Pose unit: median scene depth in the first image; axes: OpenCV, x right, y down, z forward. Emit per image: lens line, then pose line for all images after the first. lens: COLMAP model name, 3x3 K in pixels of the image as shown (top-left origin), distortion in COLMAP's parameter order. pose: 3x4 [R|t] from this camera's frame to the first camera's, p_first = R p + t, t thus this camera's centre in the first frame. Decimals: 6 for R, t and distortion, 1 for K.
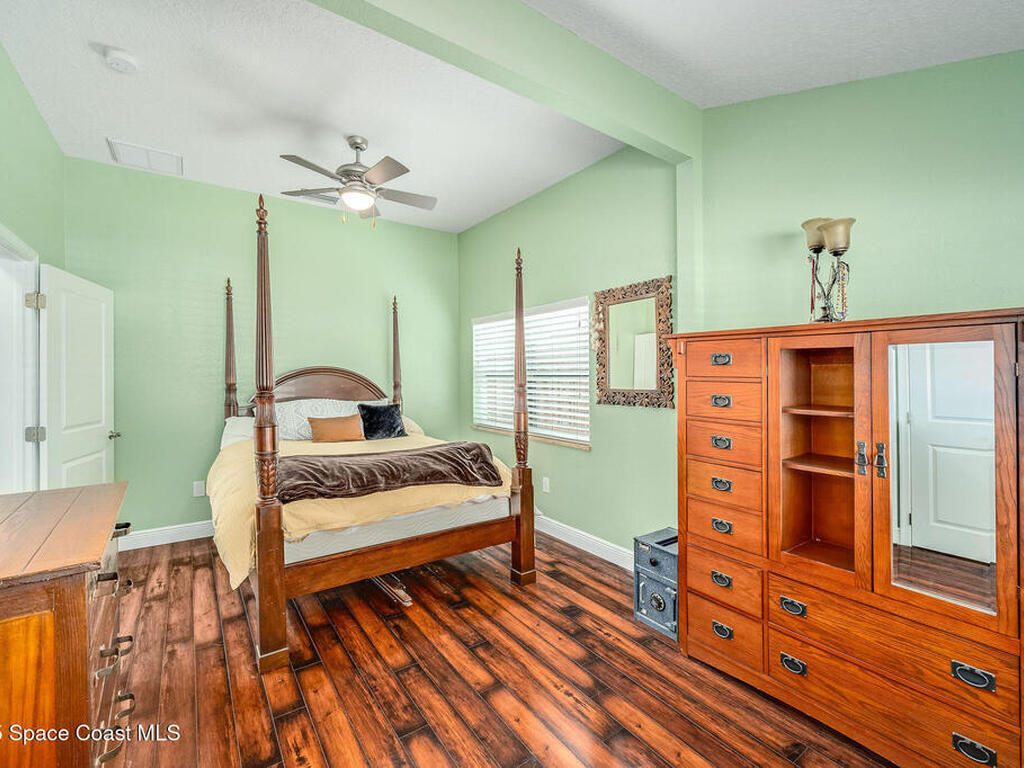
lens RADIAL K [[455.3, 0, 515.5], [0, 455.3, 381.6], [0, 0, 1]] dist [0.000051, -0.001063]
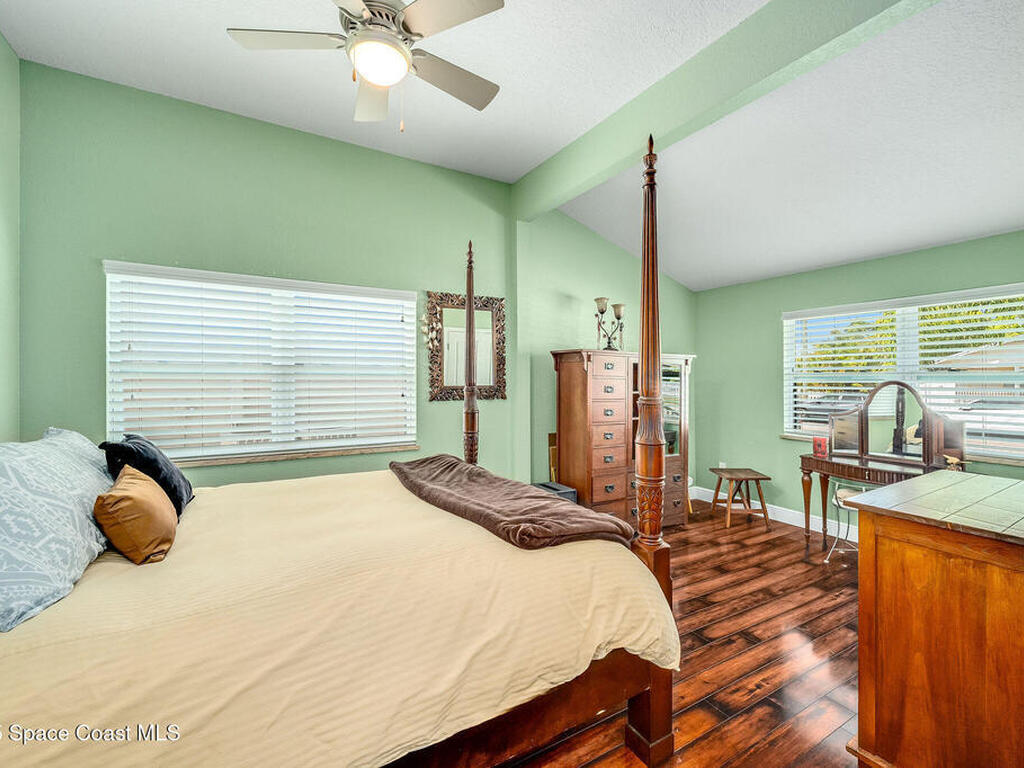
lens RADIAL K [[455.3, 0, 514.6], [0, 455.3, 377.5], [0, 0, 1]] dist [0.000051, -0.001063]
pose [[0.094096, -0.008929, 0.995523, -1.534232], [0.001193, 0.999960, 0.008856, -0.024632], [-0.995562, 0.000355, 0.094103, 1.342151]]
